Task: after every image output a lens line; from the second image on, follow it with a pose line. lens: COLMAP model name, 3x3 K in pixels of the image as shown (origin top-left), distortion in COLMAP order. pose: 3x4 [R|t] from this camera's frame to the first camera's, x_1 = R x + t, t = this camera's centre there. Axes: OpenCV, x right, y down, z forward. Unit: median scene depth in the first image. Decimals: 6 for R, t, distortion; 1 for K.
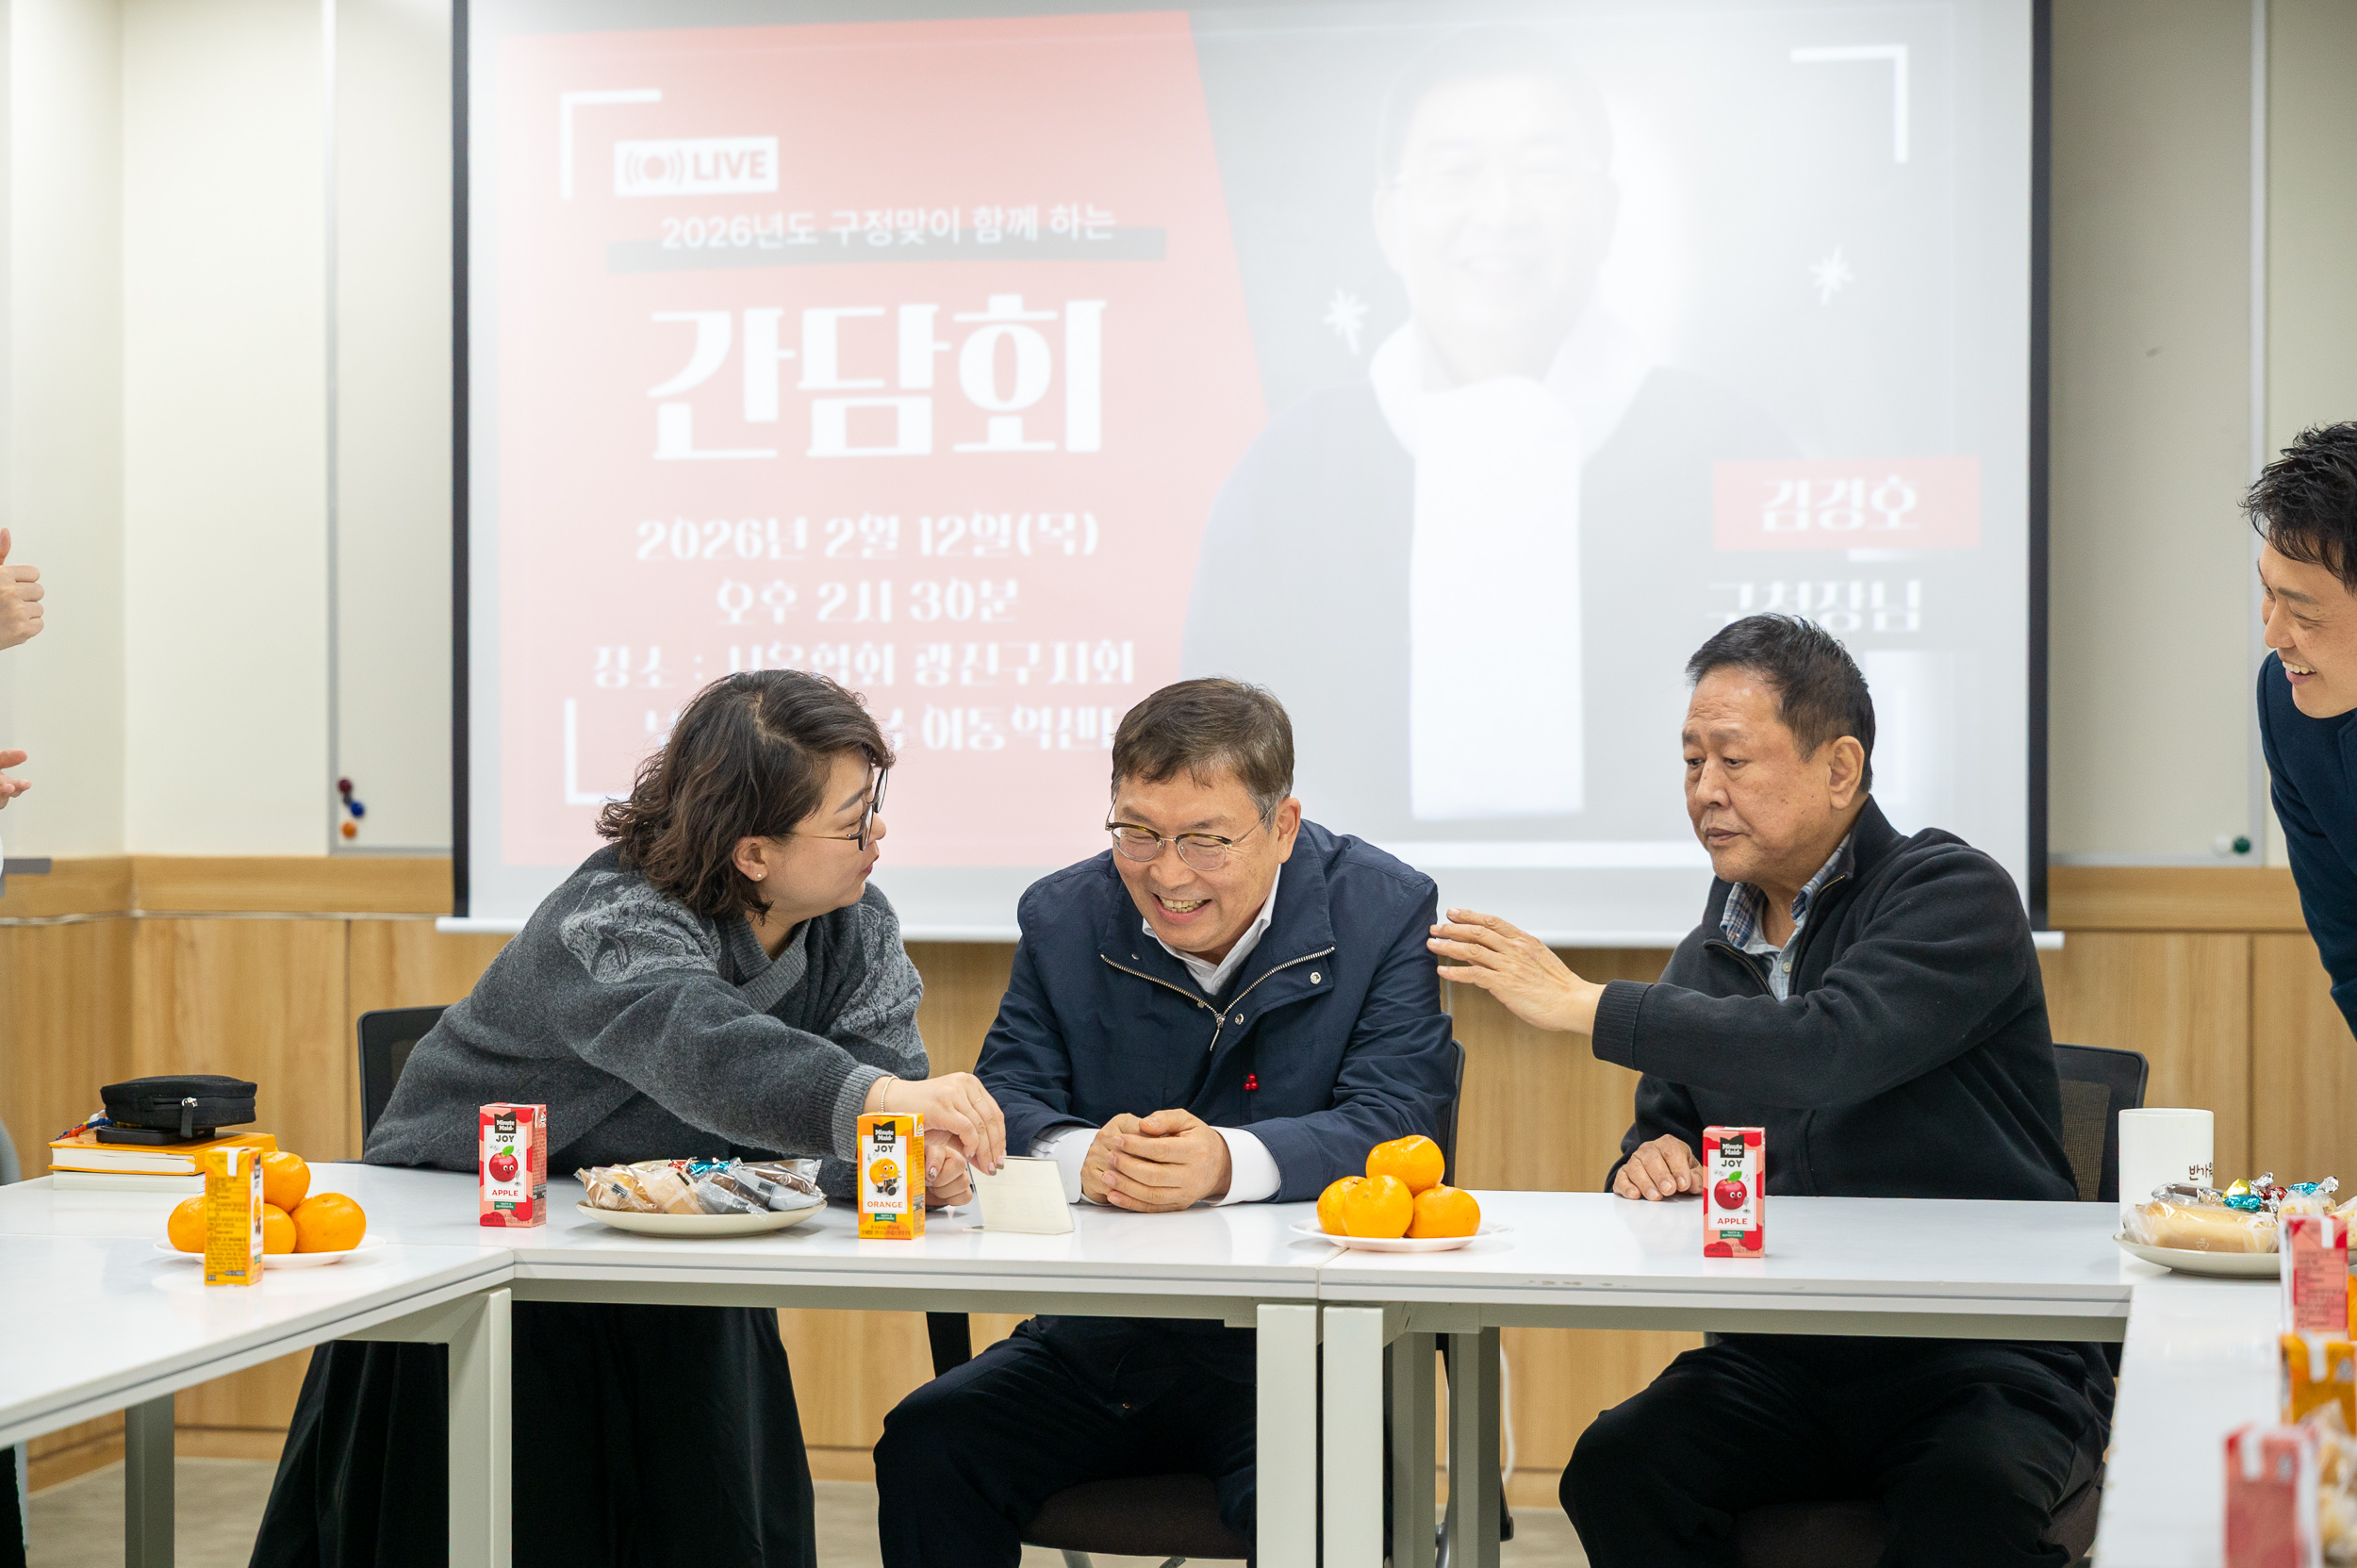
lens RADIAL K [[4809.6, 0, 1159.4], [0, 4809.6, 823.7], [0, 0, 1]] dist [0.014972, 0.000000]
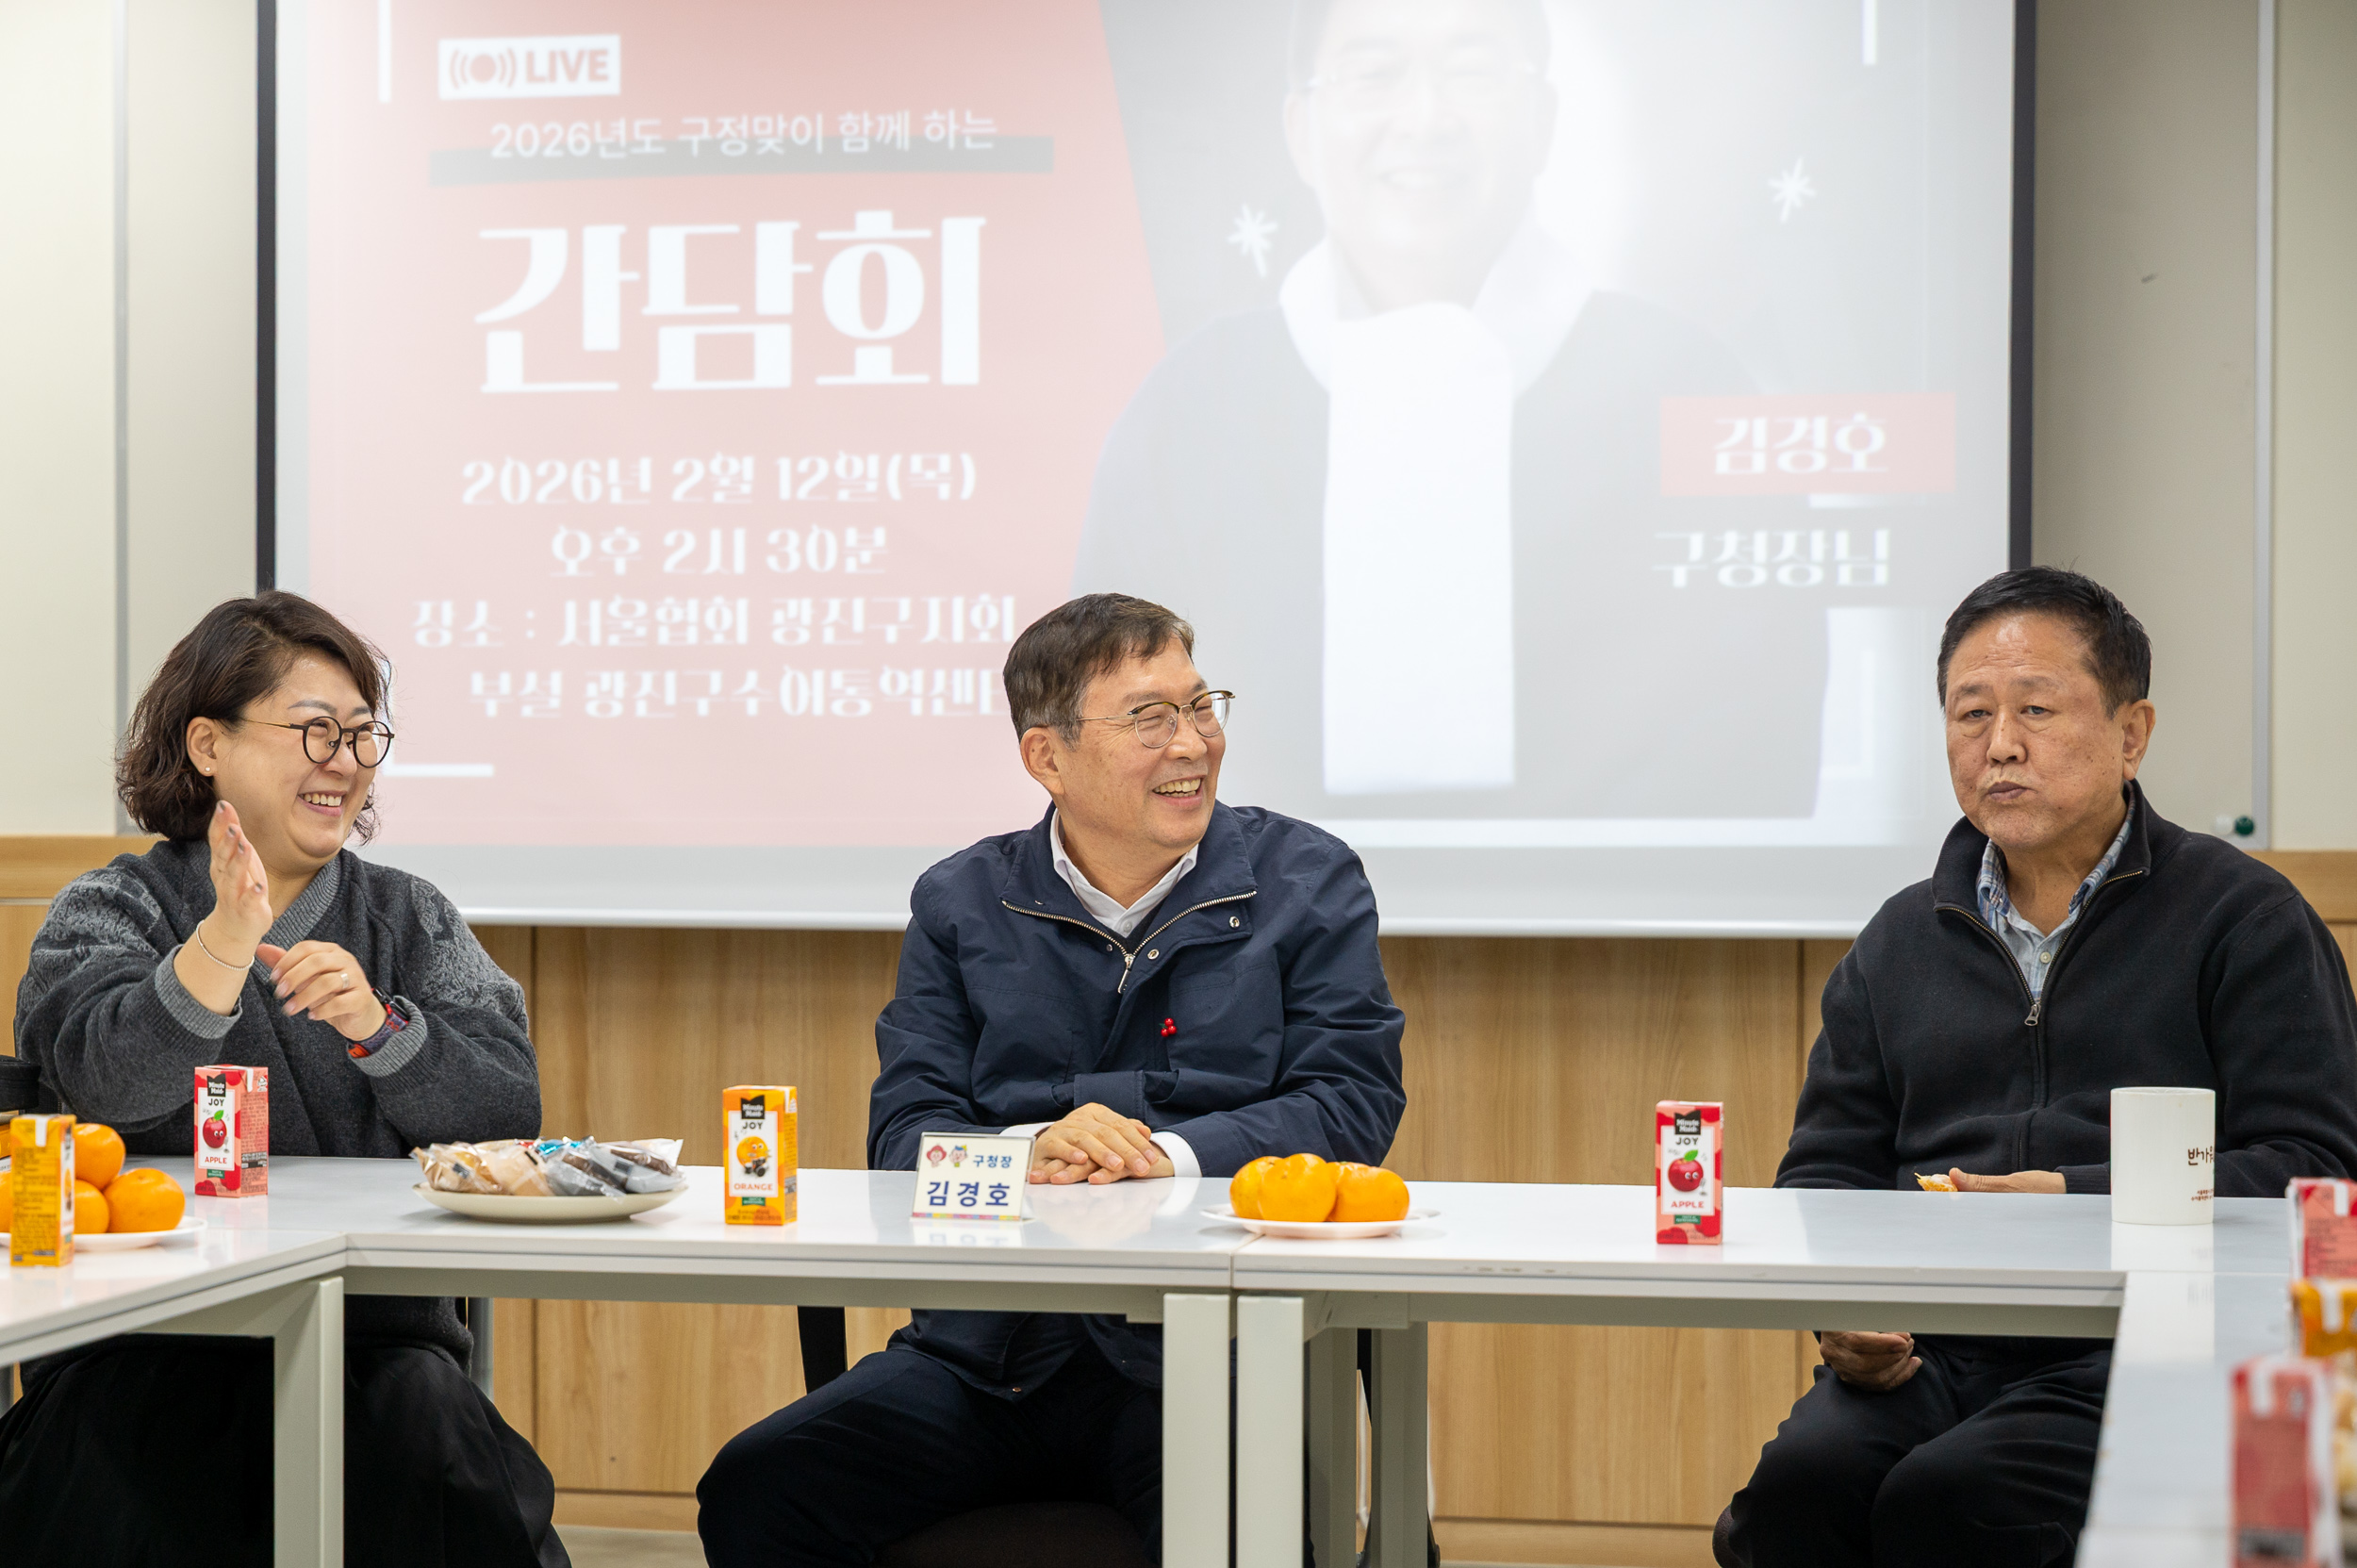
lens RADIAL K [[5426.4, 0, 1044.1], [0, 5426.4, 854.6], [0, 0, 1]] dist [-0.003898, 0.000000]
pose [[0.999986, 0.003011, 0.004282, -0.004155], [-0.003017, 0.999994, 0.001444, 0.008971], [-0.004278, -0.001456, 0.999990, -0.014750]]
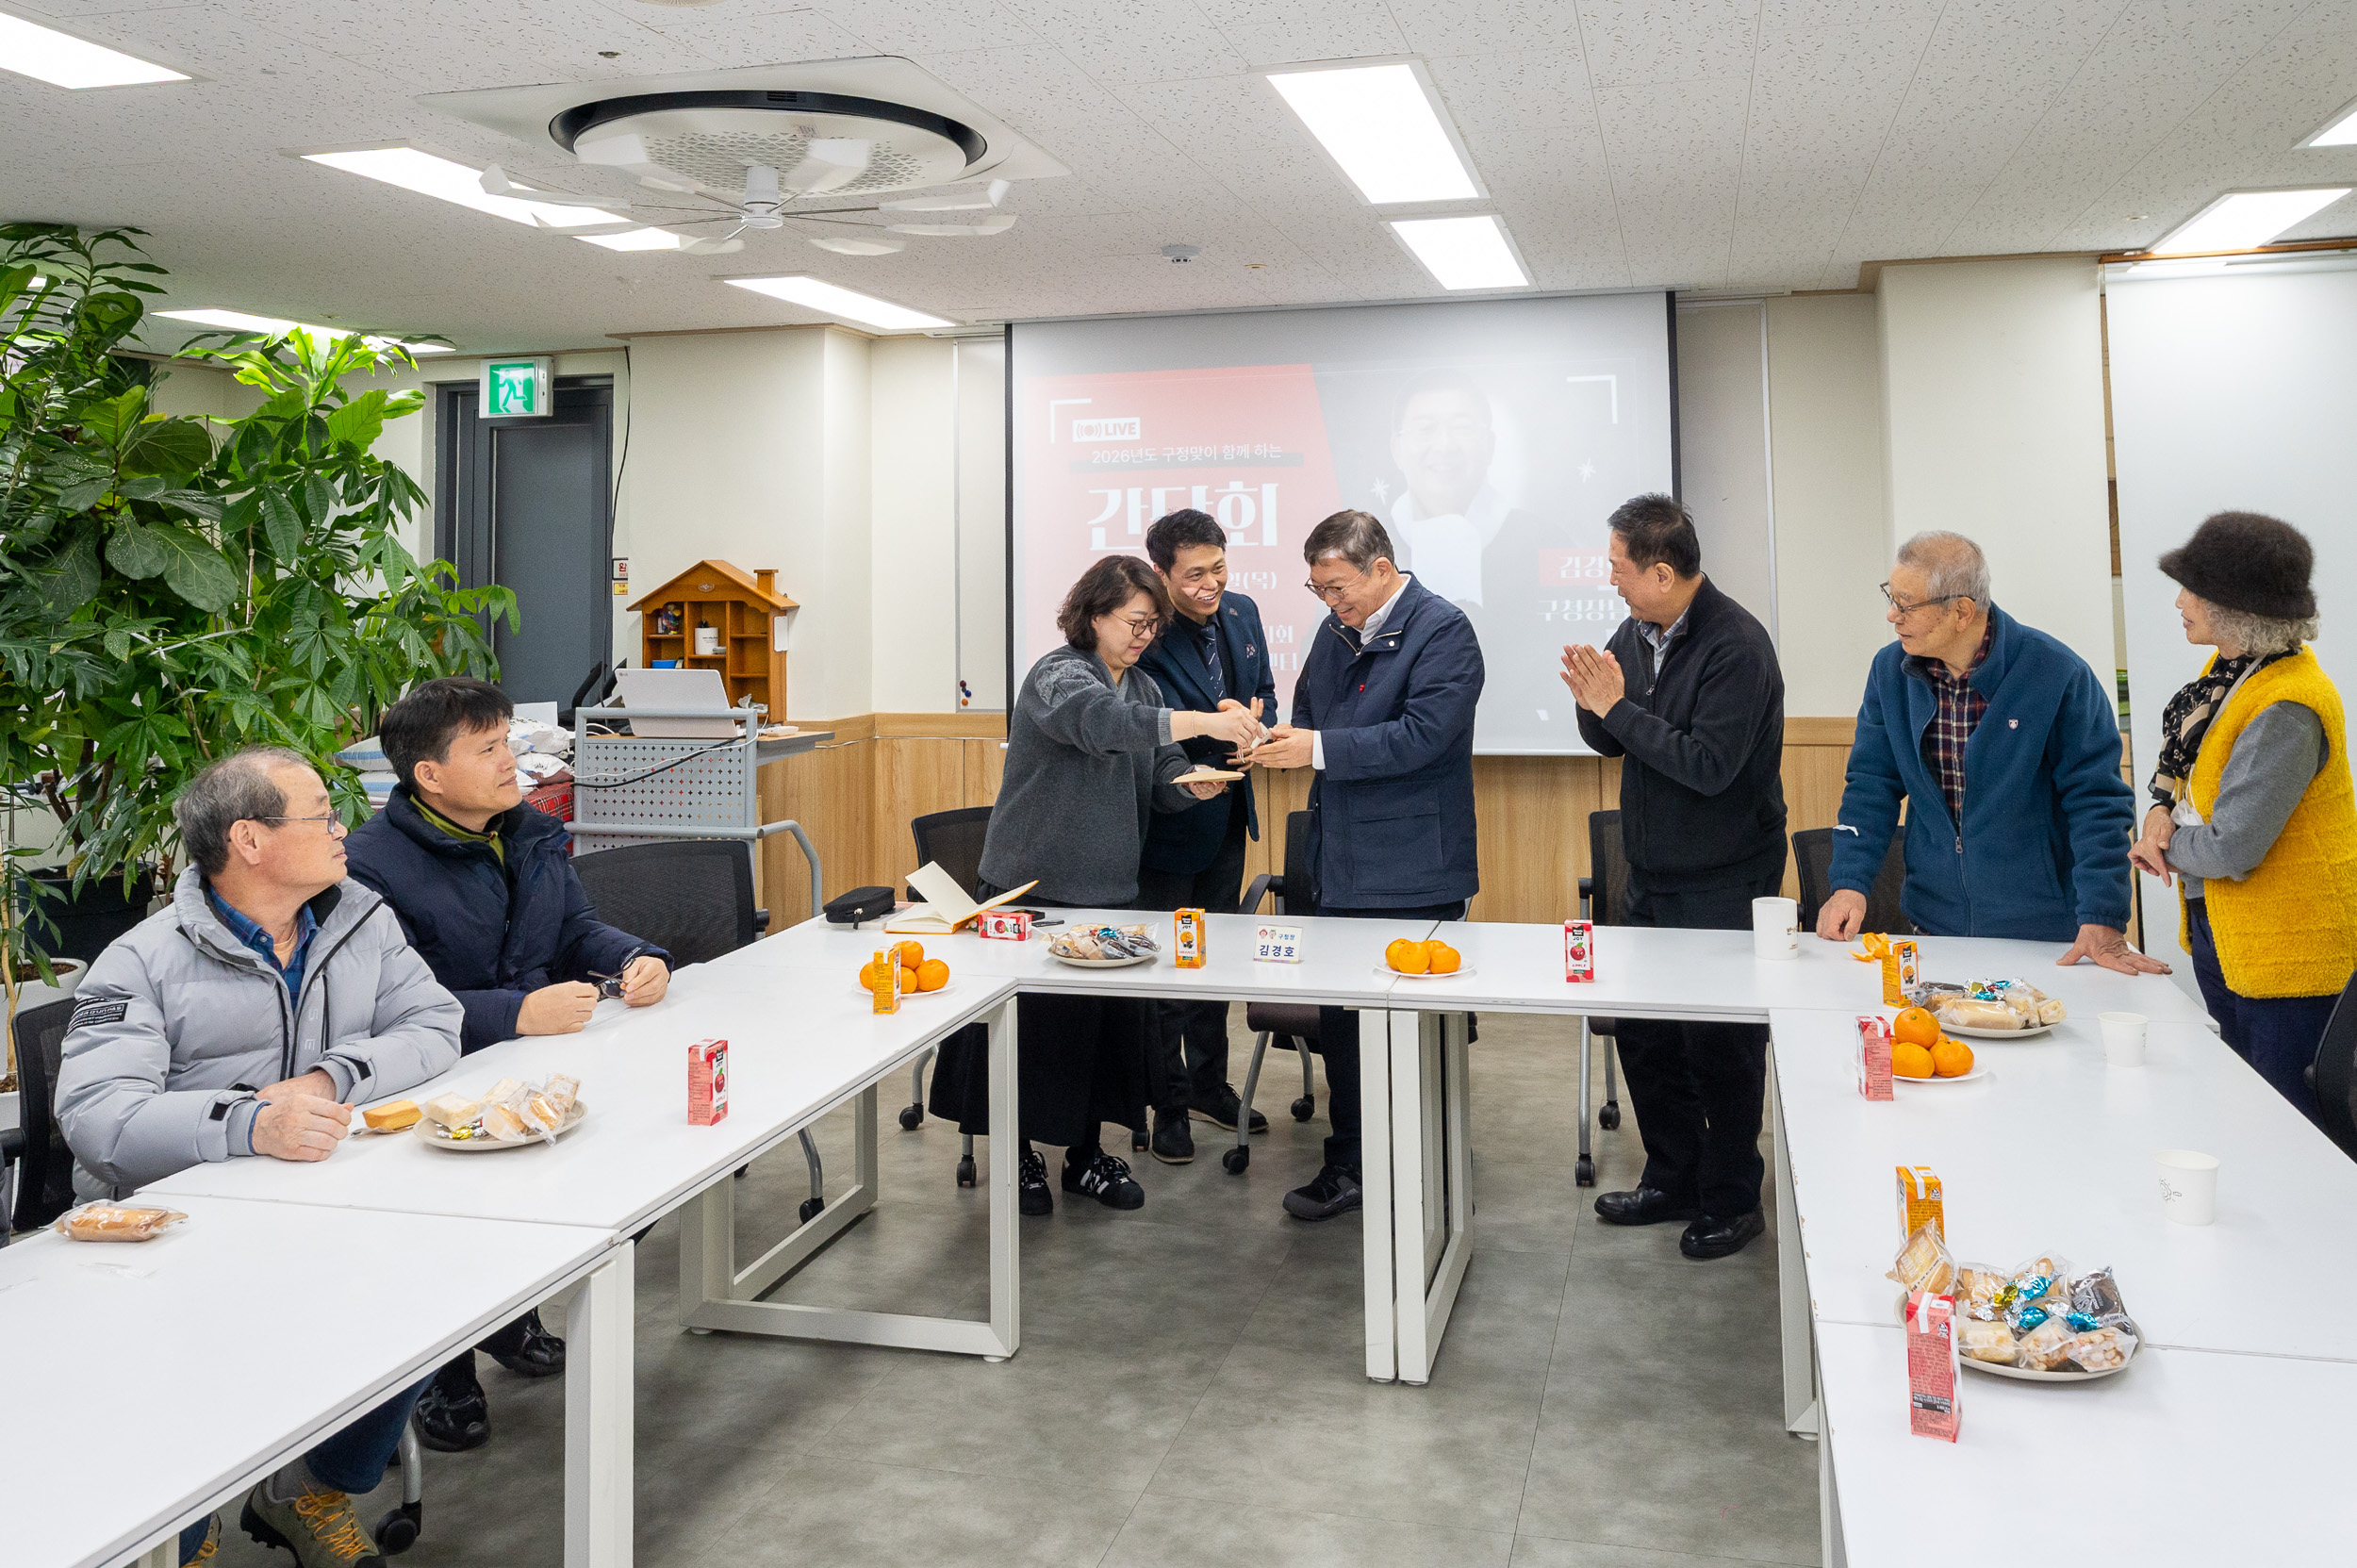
lens RADIAL K [[1835.0, 0, 1238.4], [0, 1835.0, 500.7], [0, 0, 1]] dist [-0.004999, 0.027981]
pose [[0.999423, -0.014982, -0.030484, -0.003265], [0.013139, 0.998126, -0.059765, -0.046215], [0.031323, 0.059330, 0.997747, 0.093818]]
